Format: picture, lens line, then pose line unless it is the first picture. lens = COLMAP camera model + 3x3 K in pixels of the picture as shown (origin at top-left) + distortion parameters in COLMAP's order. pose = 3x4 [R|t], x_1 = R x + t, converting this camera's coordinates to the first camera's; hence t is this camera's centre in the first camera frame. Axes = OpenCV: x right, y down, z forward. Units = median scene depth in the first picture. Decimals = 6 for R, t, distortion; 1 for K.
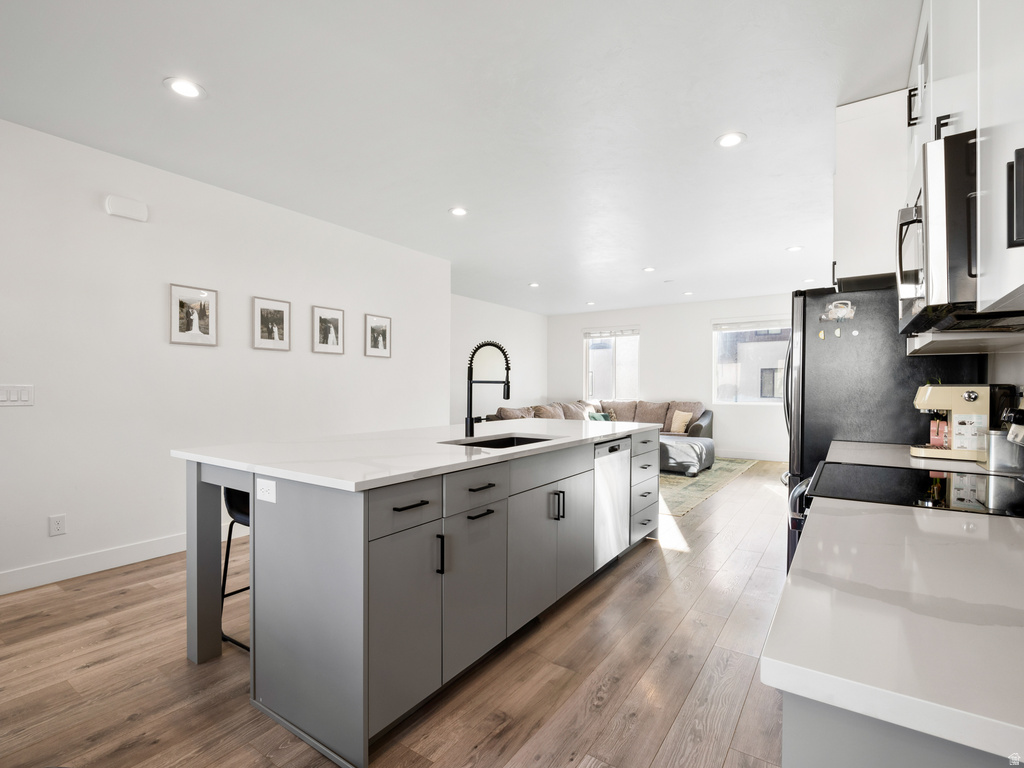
lens RADIAL K [[492.1, 0, 513.2], [0, 492.1, 386.8], [0, 0, 1]] dist [-0.004688, -0.001977]
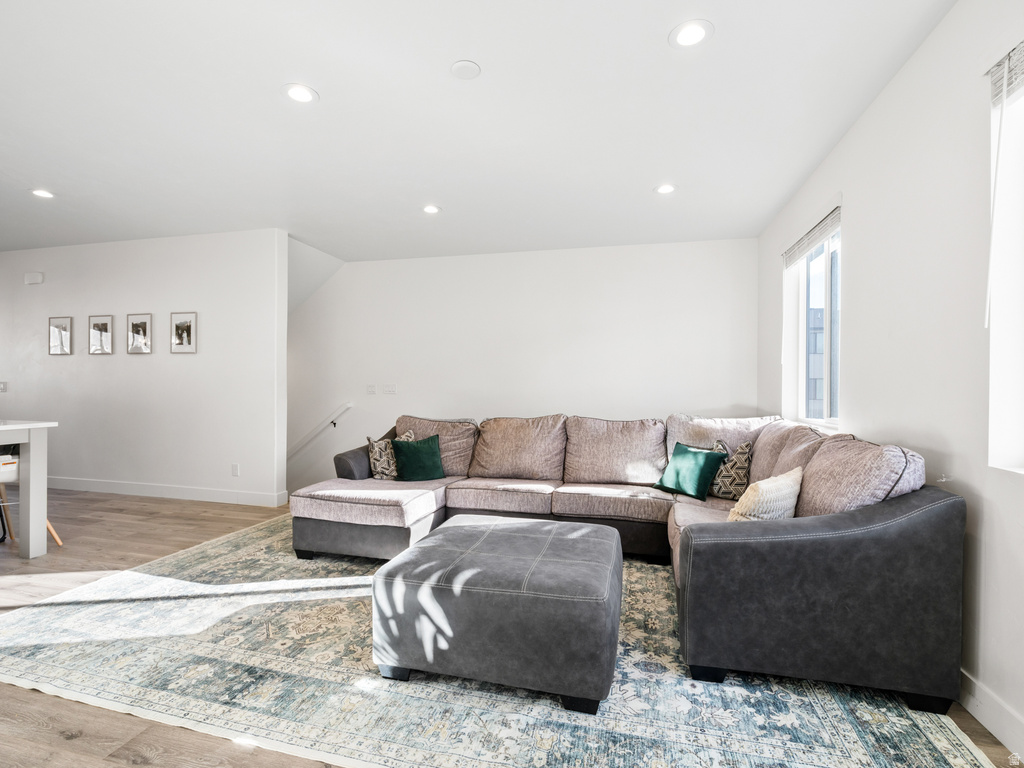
lens RADIAL K [[492.1, 0, 513.2], [0, 492.1, 386.8], [0, 0, 1]] dist [-0.004688, -0.001977]
pose [[0.357981, 0.002027, -0.933727, 0.960187], [-0.005333, 0.999986, 0.000126, 0.004737], [0.933714, 0.004934, 0.357987, 1.343613]]
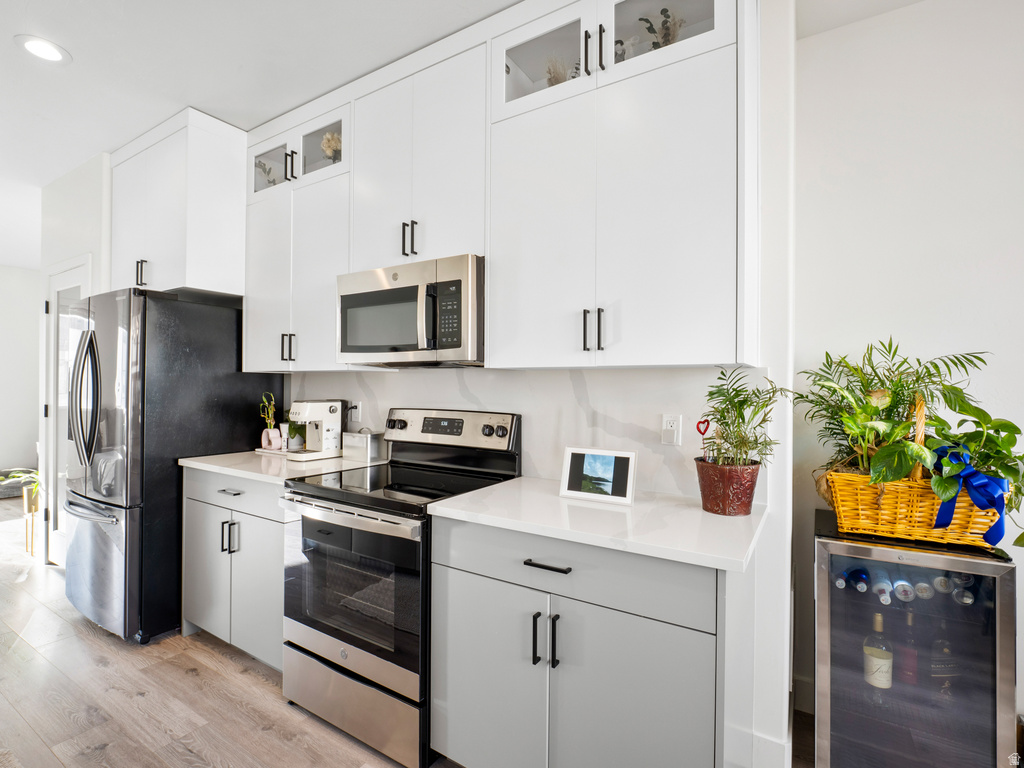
lens RADIAL K [[492.1, 0, 513.2], [0, 492.1, 386.8], [0, 0, 1]] dist [-0.004688, -0.001977]
pose [[-0.038991, -0.006185, 0.999220, -0.167691], [-0.011266, 0.999920, 0.005750, -0.022678], [-0.999176, -0.011033, -0.039057, 0.229721]]
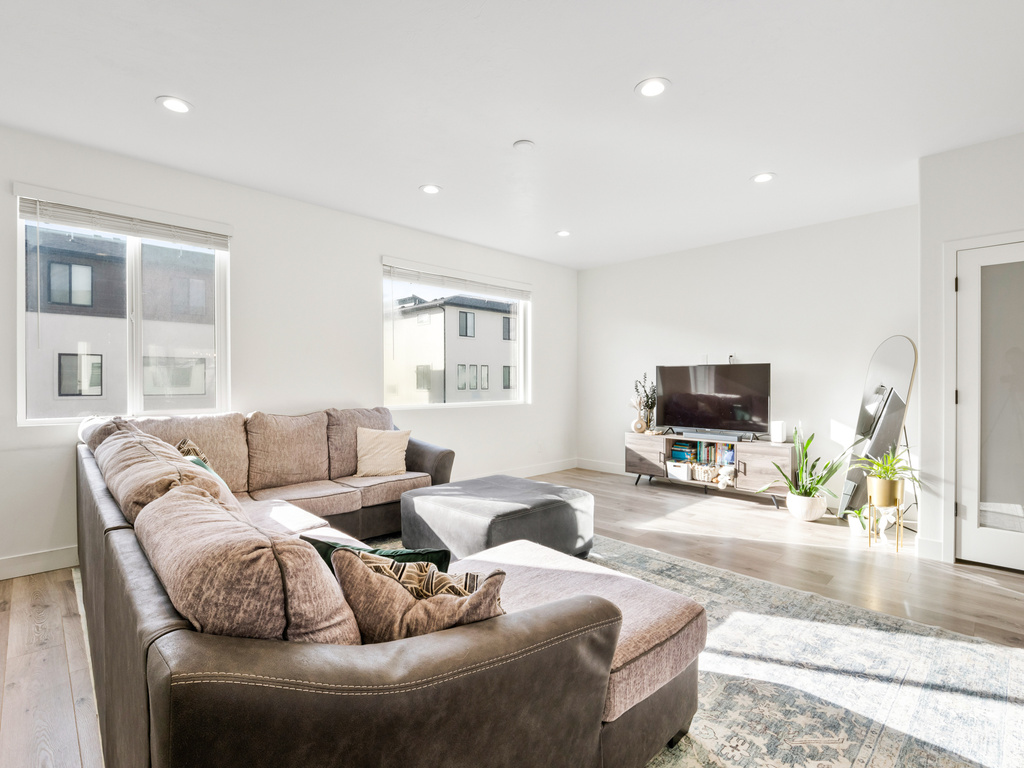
lens RADIAL K [[492.1, 0, 513.2], [0, 492.1, 386.8], [0, 0, 1]] dist [-0.004688, -0.001977]
pose [[0.185053, -0.006545, 0.982707, -0.181702], [-0.001524, 0.999975, 0.006947, 0.007382], [-0.982727, -0.002783, 0.185039, 1.366008]]
